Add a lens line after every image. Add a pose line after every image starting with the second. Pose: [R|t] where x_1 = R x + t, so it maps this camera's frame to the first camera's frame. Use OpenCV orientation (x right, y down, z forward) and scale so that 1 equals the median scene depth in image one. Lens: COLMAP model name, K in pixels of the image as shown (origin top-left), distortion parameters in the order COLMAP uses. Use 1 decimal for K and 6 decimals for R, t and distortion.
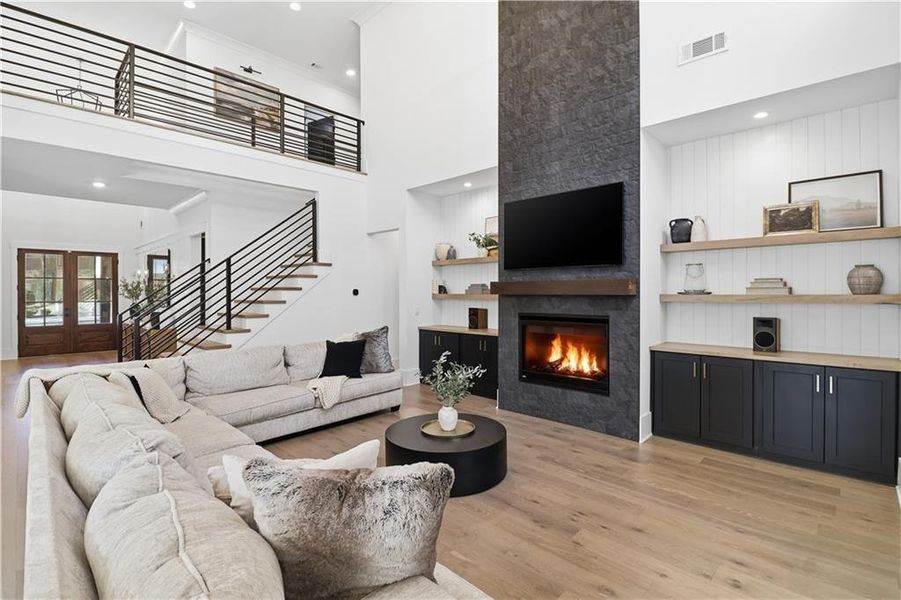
lens RADIAL K [[422.6, 0, 452.2], [0, 422.6, 295.6], [0, 0, 1]] dist [-0.000619, -0.012524]
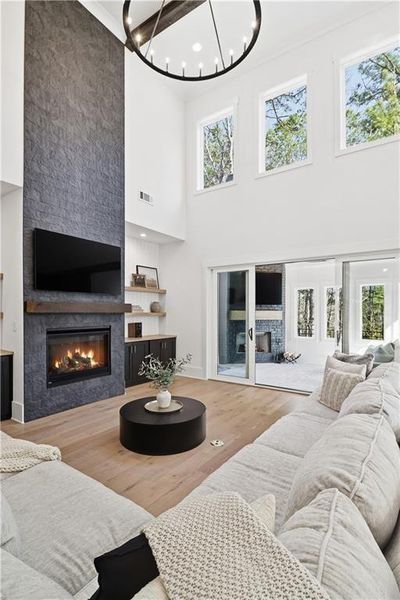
lens RADIAL K [[298.2, 0, 191.4], [0, 298.2, 316.0], [0, 0, 1]] dist [-0.001865, -0.000663]
pose [[-0.150839, -0.010192, 0.988506, -0.738535], [0.009747, 0.999883, 0.011797, 0.000415], [-0.988510, 0.011414, -0.150722, 0.778126]]
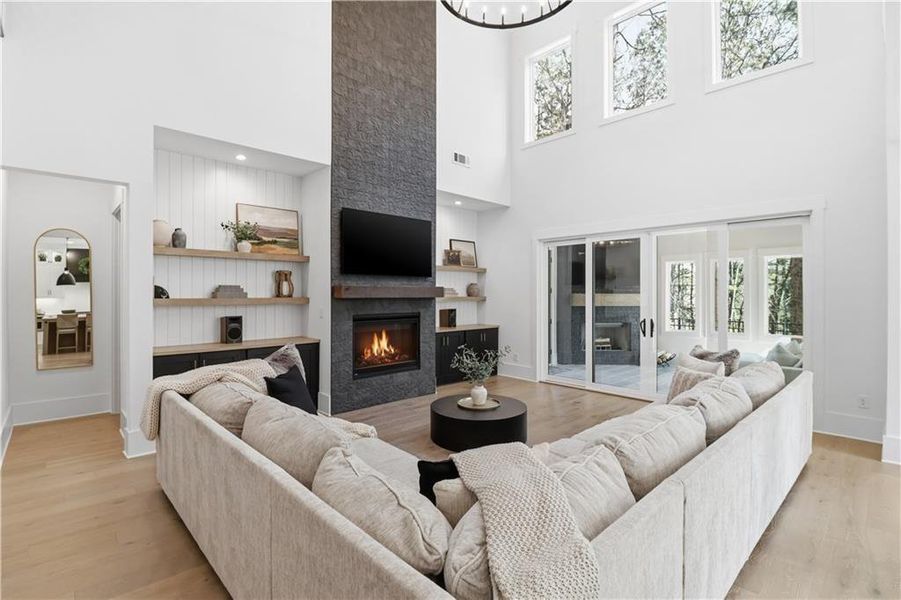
lens RADIAL K [[422.6, 0, 452.2], [0, 422.6, 295.6], [0, 0, 1]] dist [-0.000619, -0.012524]
pose [[0.028658, -0.001884, 0.999588, -0.937258], [0.010102, 0.999948, 0.001595, -0.008012], [-0.999538, 0.010052, 0.028675, 0.766311]]
